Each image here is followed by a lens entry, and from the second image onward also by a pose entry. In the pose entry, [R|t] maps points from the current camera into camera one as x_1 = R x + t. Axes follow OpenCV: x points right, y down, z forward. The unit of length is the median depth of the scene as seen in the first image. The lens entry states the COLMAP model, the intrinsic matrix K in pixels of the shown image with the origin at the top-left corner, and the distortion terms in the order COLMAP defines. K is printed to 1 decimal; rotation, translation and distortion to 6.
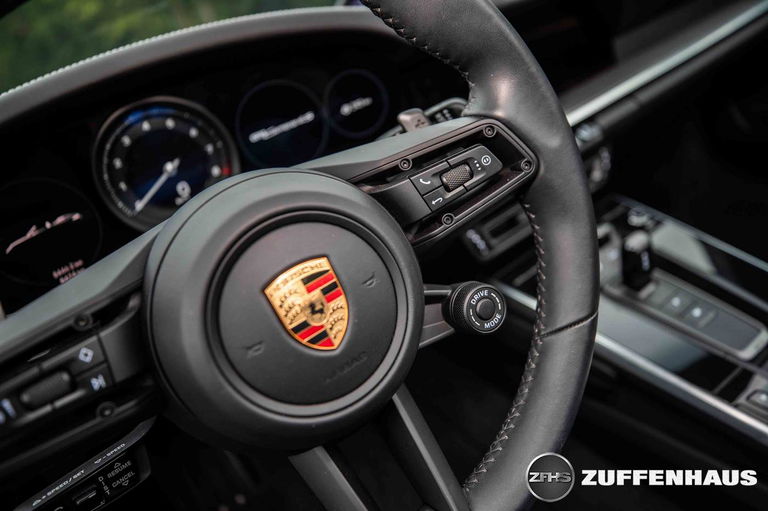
lens RADIAL K [[470.1, 0, 384.0], [0, 470.1, 255.5], [0, 0, 1]] dist [-0.000680, 0.000127]
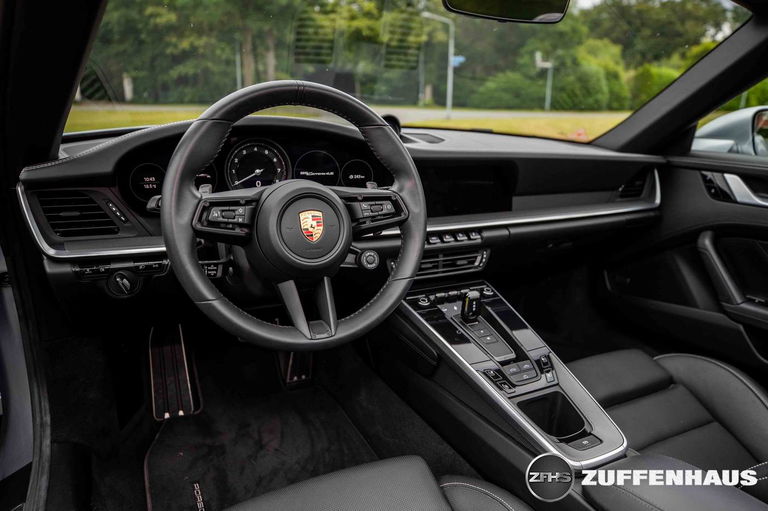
lens RADIAL K [[506.5, 0, 384.0], [0, 506.5, 255.5], [0, 0, 1]] dist [0.005925, 0.001917]
pose [[0.938611, 0.344977, -0.000214, 0.287865], [-0.338222, 0.920111, -0.197490, 0.638379], [-0.067932, 0.185439, 0.980305, -1.793356]]
